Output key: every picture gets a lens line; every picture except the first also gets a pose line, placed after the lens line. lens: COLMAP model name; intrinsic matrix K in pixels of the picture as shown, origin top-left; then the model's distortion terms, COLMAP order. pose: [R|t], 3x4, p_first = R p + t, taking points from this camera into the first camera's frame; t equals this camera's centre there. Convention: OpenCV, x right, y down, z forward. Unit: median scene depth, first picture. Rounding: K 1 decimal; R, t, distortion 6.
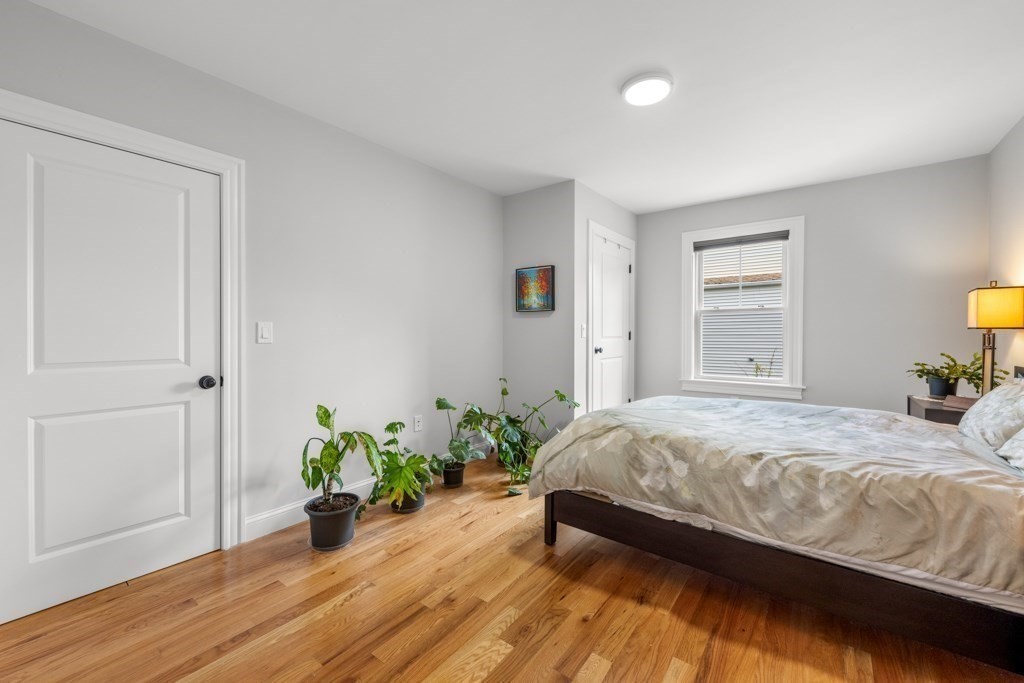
lens RADIAL K [[411.3, 0, 510.7], [0, 411.3, 332.9], [0, 0, 1]] dist [0.002018, -0.003309]
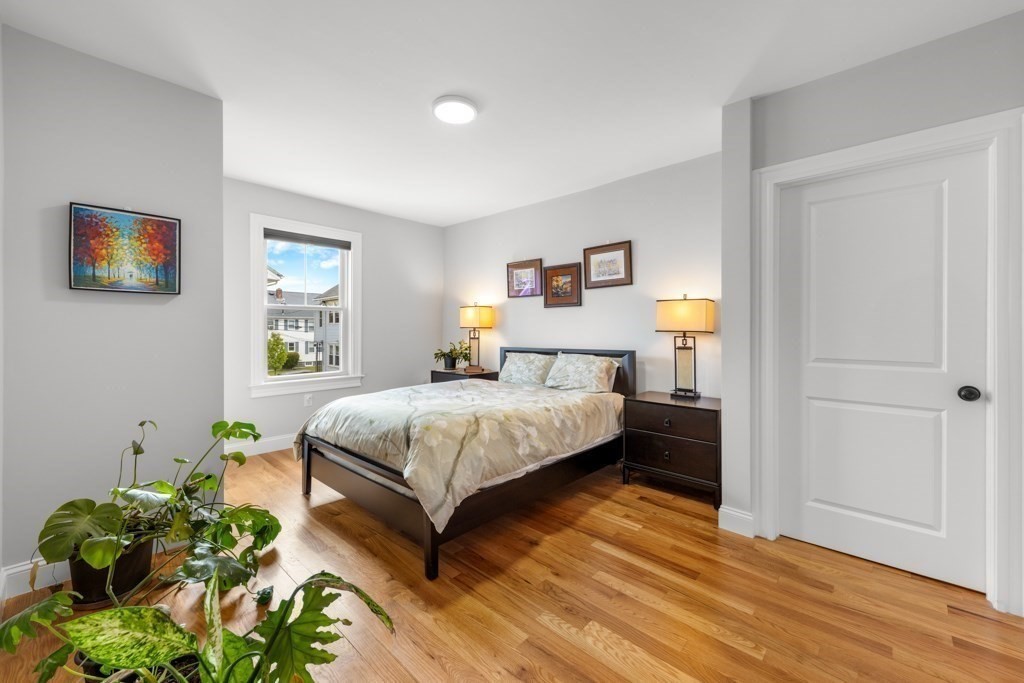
lens RADIAL K [[411.3, 0, 510.7], [0, 411.3, 332.9], [0, 0, 1]] dist [0.002018, -0.003309]
pose [[0.085578, -0.009102, 0.996290, -0.818402], [0.003665, 0.999954, 0.008821, -0.004269], [-0.996325, 0.002897, 0.085607, 0.842527]]
